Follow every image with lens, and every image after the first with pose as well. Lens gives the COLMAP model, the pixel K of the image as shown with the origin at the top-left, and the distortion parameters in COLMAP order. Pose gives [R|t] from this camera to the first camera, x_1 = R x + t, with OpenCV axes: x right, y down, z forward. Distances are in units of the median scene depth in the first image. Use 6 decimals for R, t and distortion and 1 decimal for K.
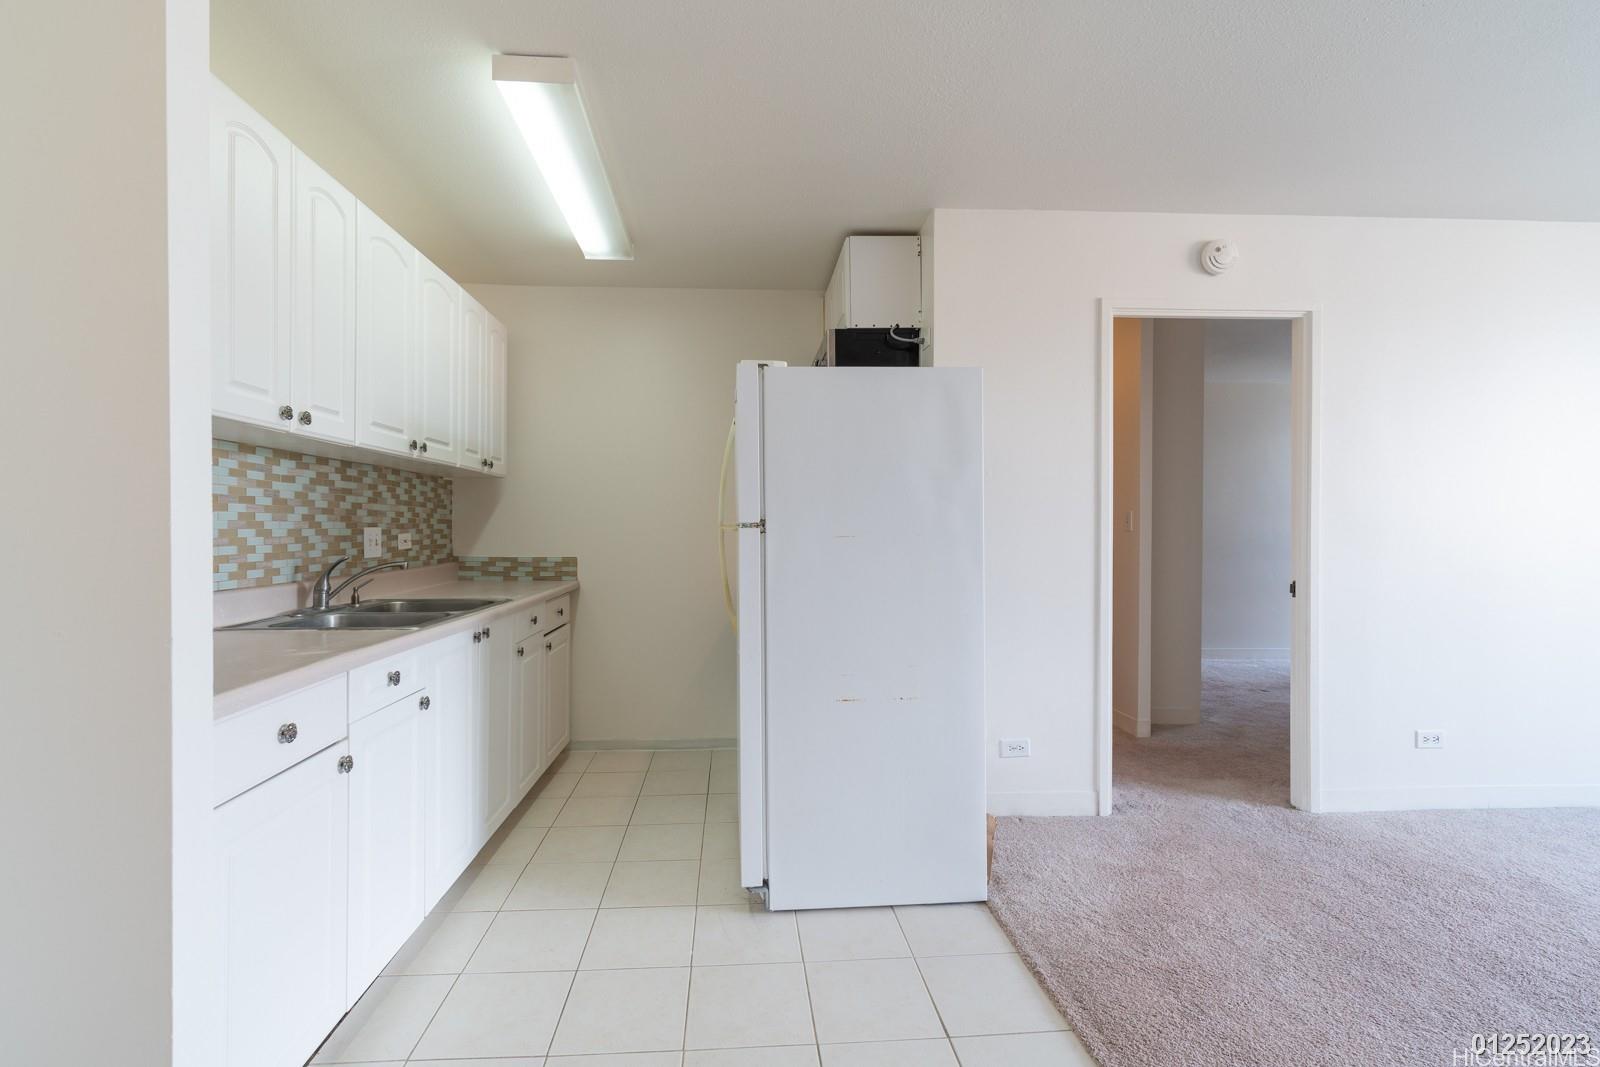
lens RADIAL K [[697.6, 0, 768.3], [0, 697.6, 533.4], [0, 0, 1]] dist [-0.000130, 0.000638]
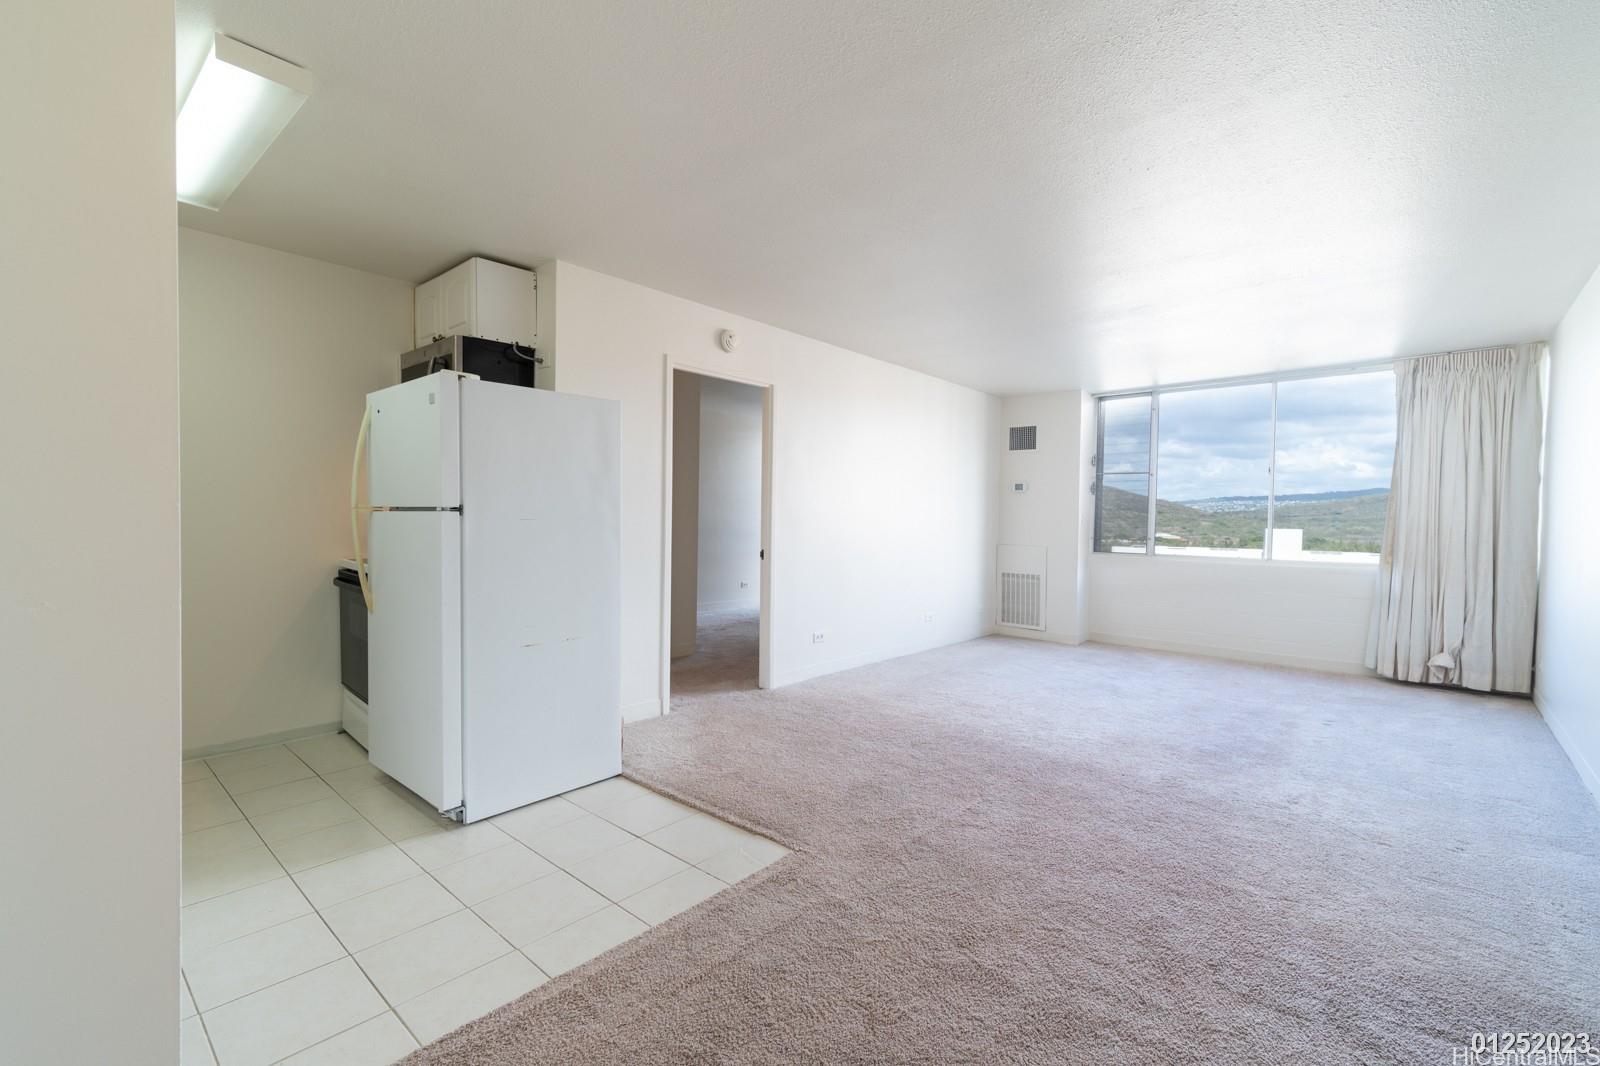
lens RADIAL K [[708.9, 0, 800.0], [0, 708.9, 533.0], [0, 0, 1]] dist [0.000658, 0.000118]
pose [[0.698699, -0.003564, 0.715407, -0.372642], [-0.011983, 0.999789, 0.016685, 0.001261], [-0.715315, -0.020231, 0.698509, -0.216620]]
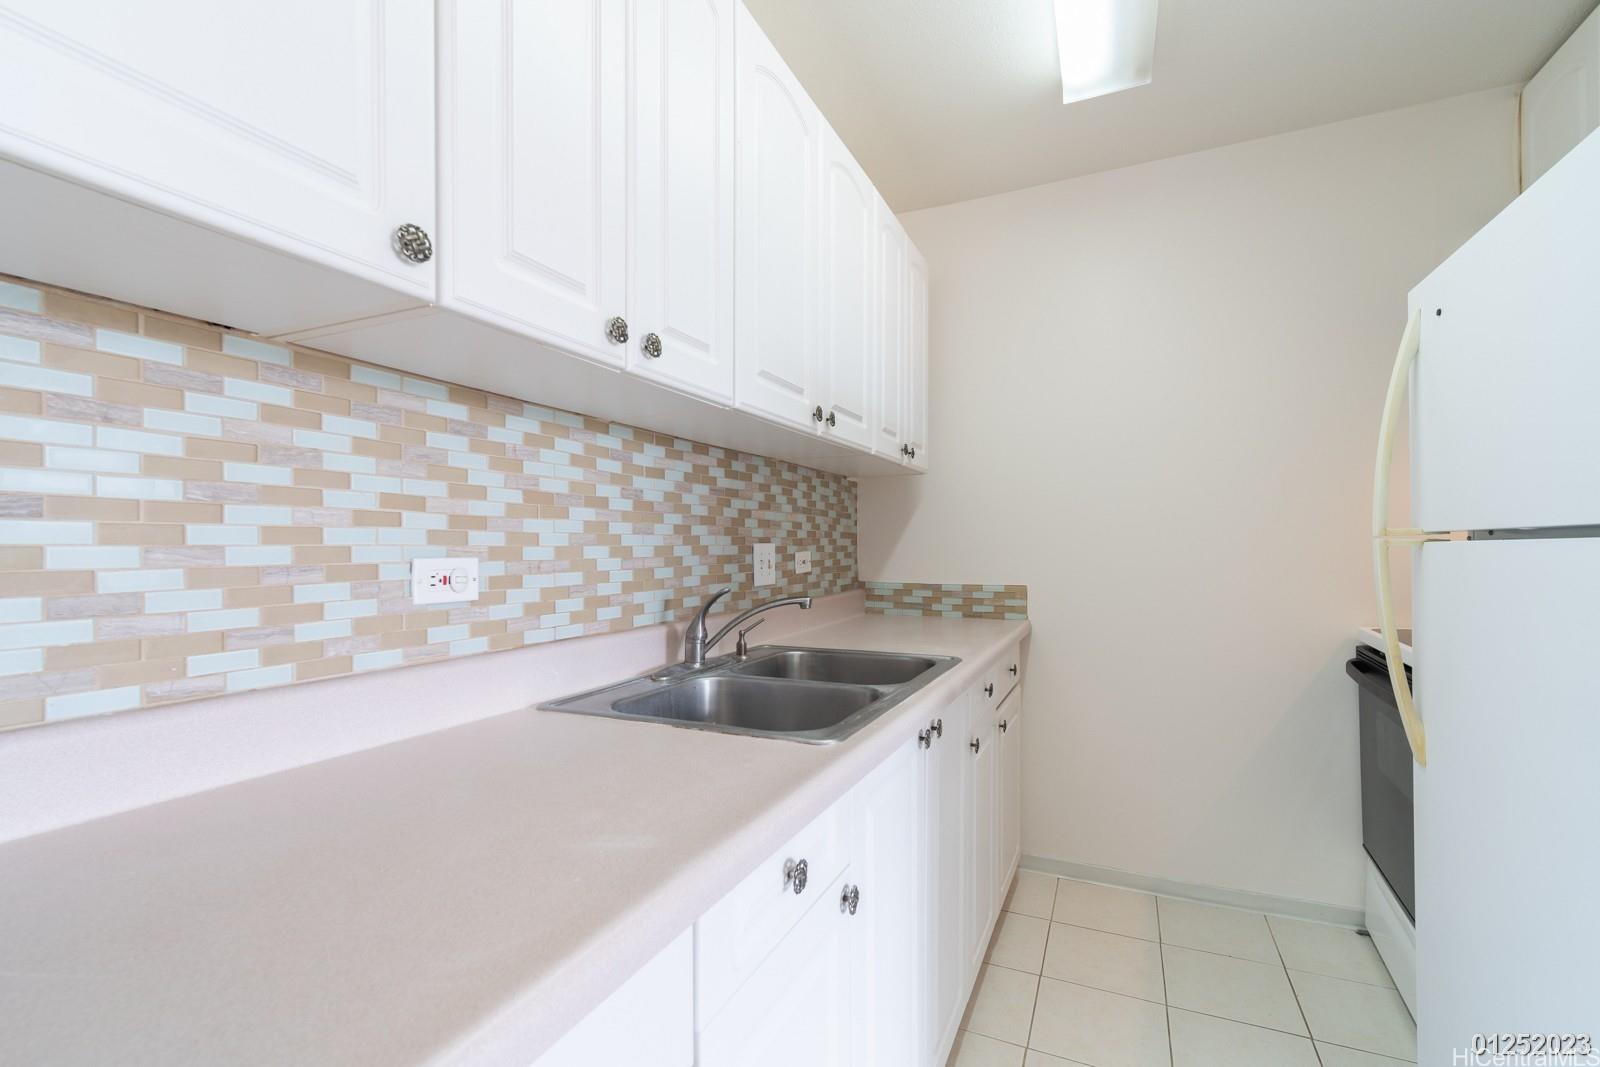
lens RADIAL K [[698.9, 0, 801.1], [0, 698.9, 547.8], [0, 0, 1]] dist [-0.002699, -0.000072]
pose [[0.889904, -0.004578, -0.456126, -0.214097], [0.003143, 0.999987, -0.003904, -0.001168], [0.456138, 0.002041, 0.889907, 0.392946]]
